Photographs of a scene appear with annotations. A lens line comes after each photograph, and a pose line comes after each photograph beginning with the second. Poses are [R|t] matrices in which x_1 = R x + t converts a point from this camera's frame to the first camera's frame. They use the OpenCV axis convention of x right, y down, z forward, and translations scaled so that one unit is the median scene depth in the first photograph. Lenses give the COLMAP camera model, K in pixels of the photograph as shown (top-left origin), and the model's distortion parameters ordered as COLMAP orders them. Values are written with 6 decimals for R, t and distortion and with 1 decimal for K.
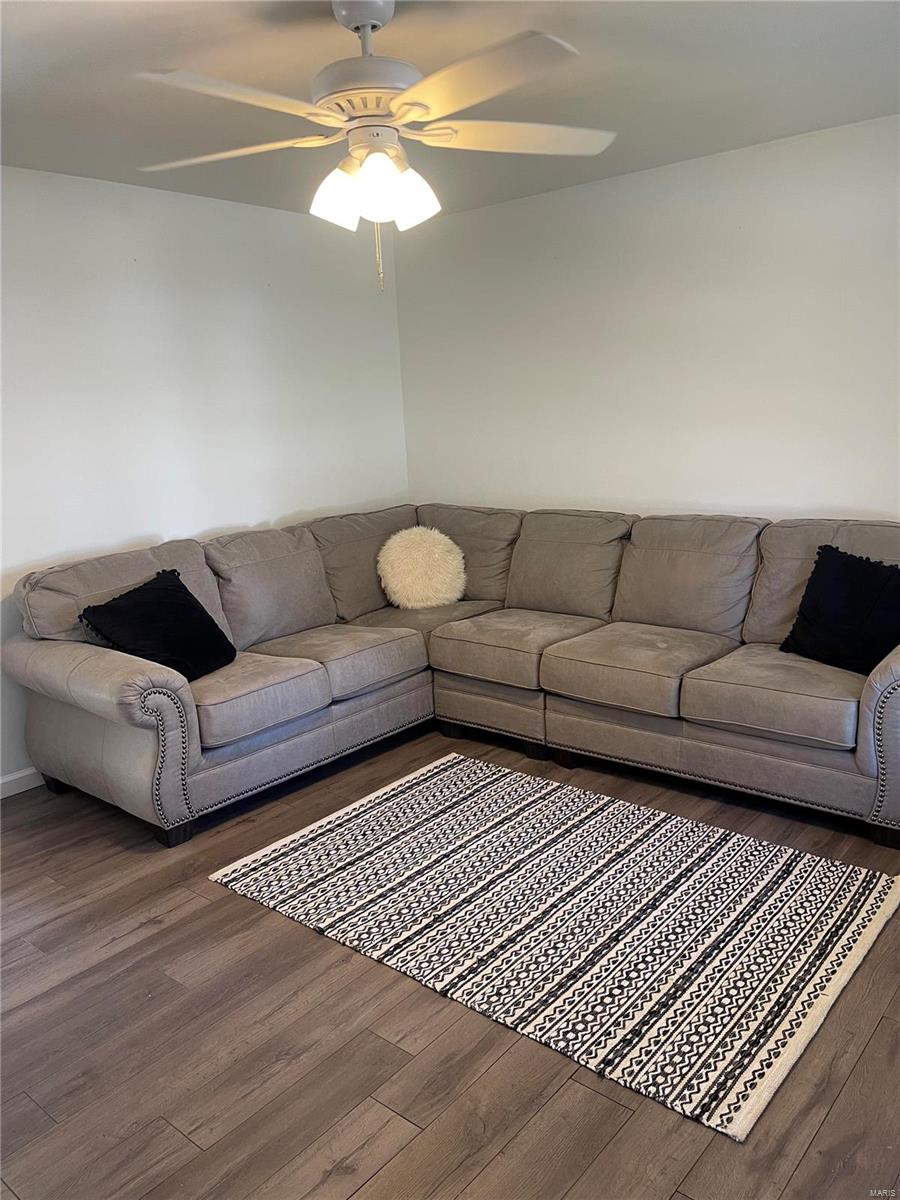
lens RADIAL K [[919.4, 0, 450.0], [0, 919.4, 600.0], [0, 0, 1]] dist [0.060692, -0.002531]
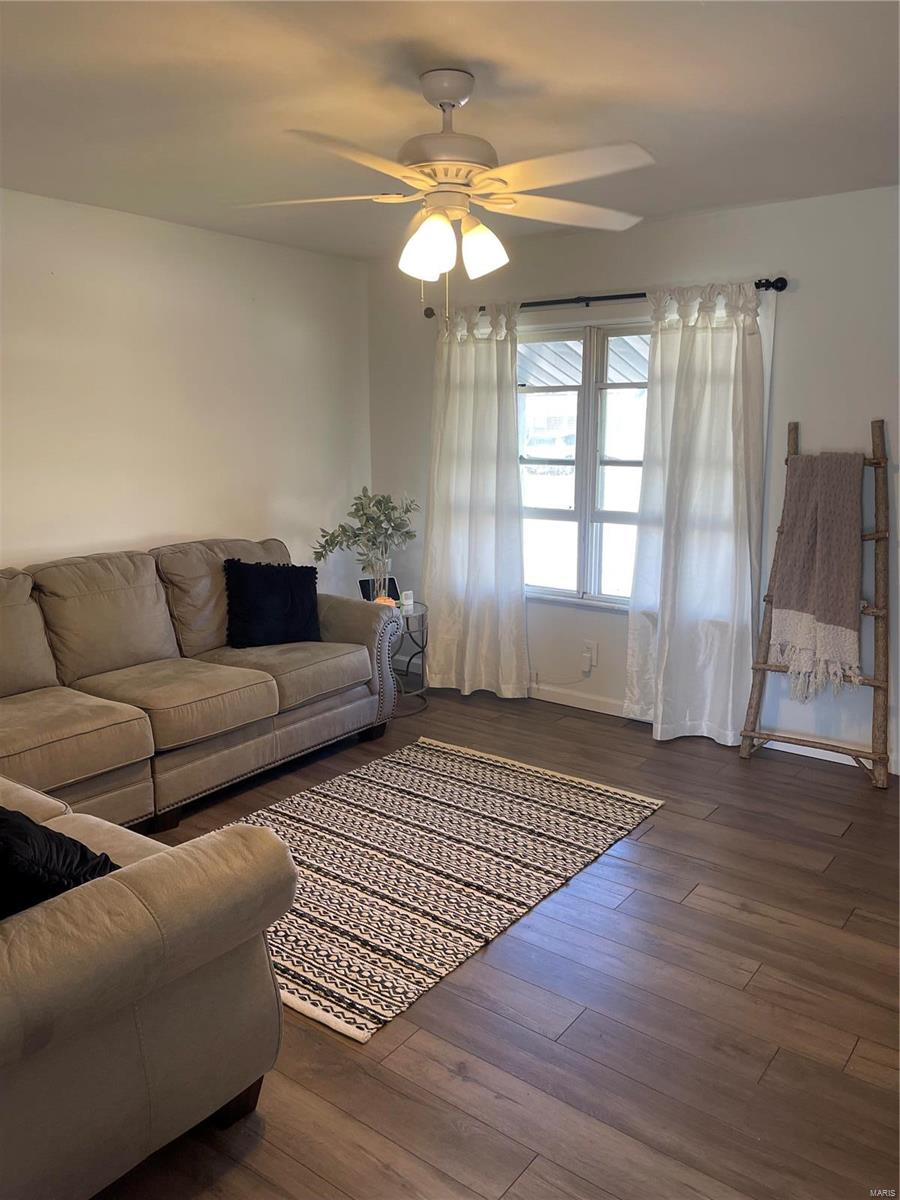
lens RADIAL K [[919.4, 0, 450.0], [0, 919.4, 600.0], [0, 0, 1]] dist [0.060692, -0.002531]
pose [[-0.053864, -0.138802, 0.988854, -0.914063], [0.223193, 0.963564, 0.147410, -0.132956], [-0.973285, 0.228646, -0.020922, 0.826097]]
